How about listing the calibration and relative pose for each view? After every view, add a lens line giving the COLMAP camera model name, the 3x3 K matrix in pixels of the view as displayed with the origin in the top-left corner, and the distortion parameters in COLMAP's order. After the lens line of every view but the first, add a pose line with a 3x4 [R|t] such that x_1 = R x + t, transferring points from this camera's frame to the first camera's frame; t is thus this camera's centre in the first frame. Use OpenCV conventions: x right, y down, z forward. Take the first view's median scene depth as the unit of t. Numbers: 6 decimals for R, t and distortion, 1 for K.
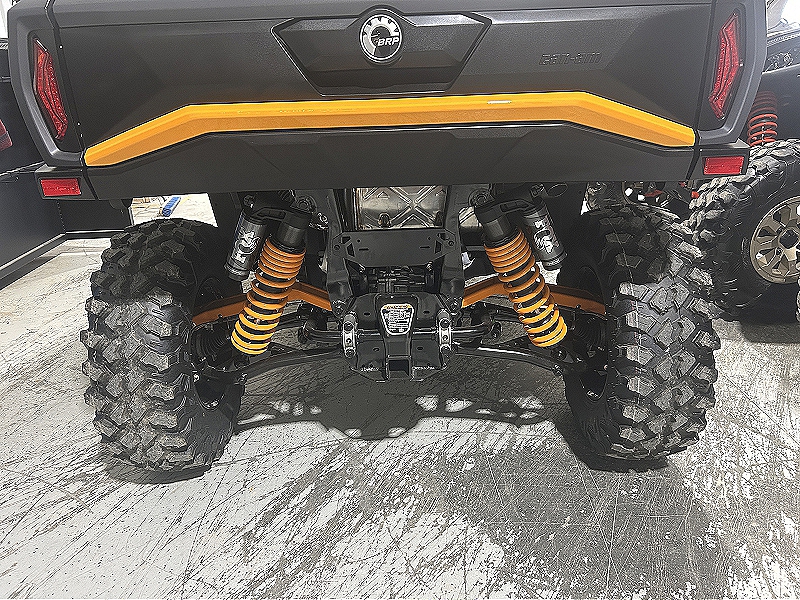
lens RADIAL K [[604.4, 0, 401.5], [0, 604.4, 299.7], [0, 0, 1]] dist [0.033718, -0.036568]
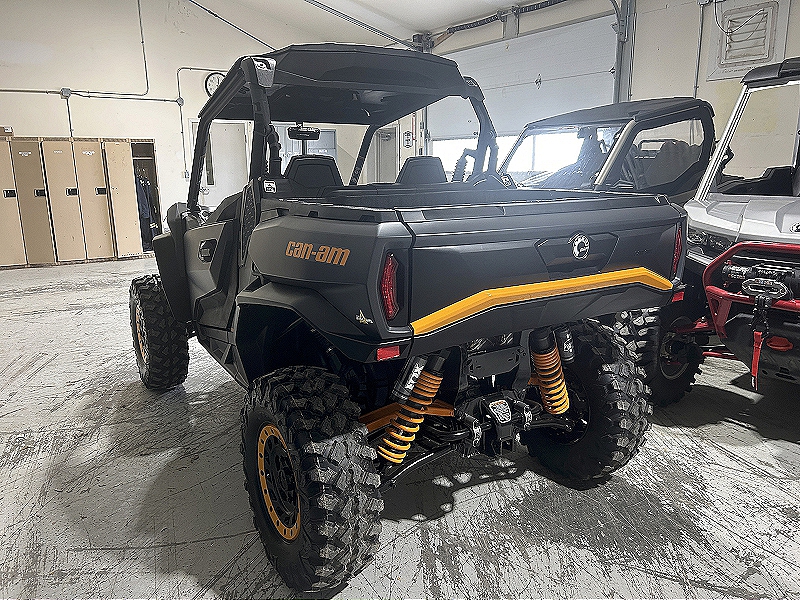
lens RADIAL K [[604.4, 0, 396.6], [0, 604.4, 297.9], [0, 0, 1]] dist [0.033718, -0.036568]
pose [[0.841640, -0.087143, 0.532962, -0.979193], [0.176117, 0.977231, -0.118335, -0.107486], [-0.510515, 0.193459, 0.837823, -0.143870]]
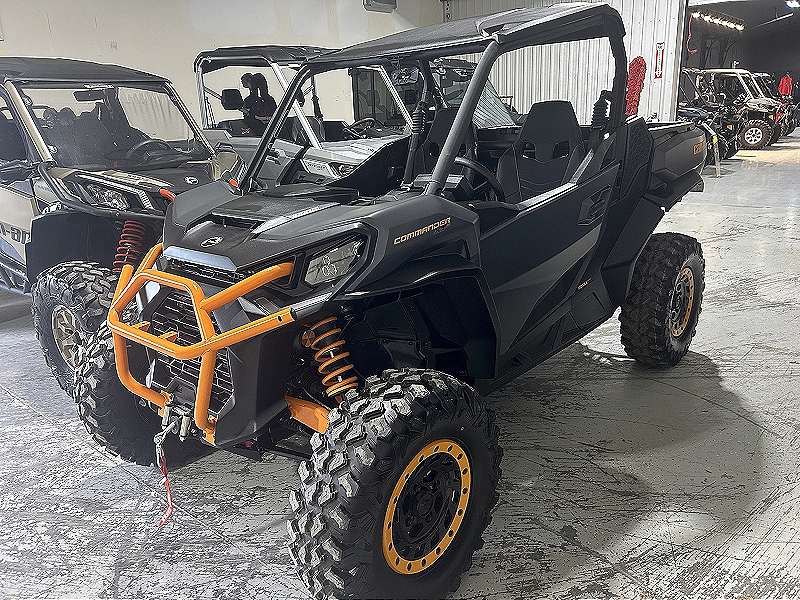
lens RADIAL K [[604.4, 0, 399.9], [0, 604.4, 301.2], [0, 0, 1]] dist [0.033718, -0.036568]
pose [[-0.749570, -0.131166, 0.648800, -1.184839], [0.308867, 0.797611, 0.518090, -1.443591], [-0.585446, 0.588737, -0.557352, 3.206011]]
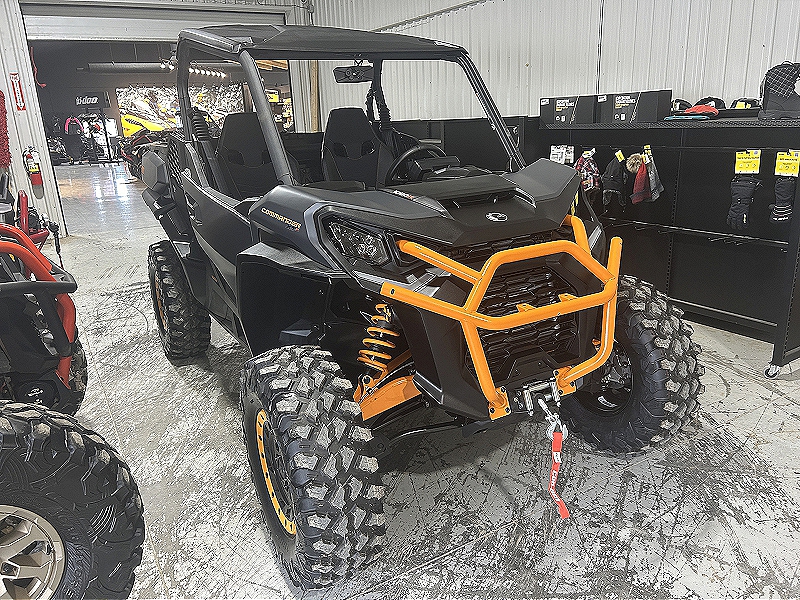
lens RADIAL K [[604.4, 0, 398.4], [0, 604.4, 298.3], [0, 0, 1]] dist [0.033718, -0.036568]
pose [[-0.867753, 0.213243, -0.448923, 0.776657], [-0.108105, 0.800659, 0.589286, -1.597011], [0.485096, 0.559886, -0.671722, 3.509182]]
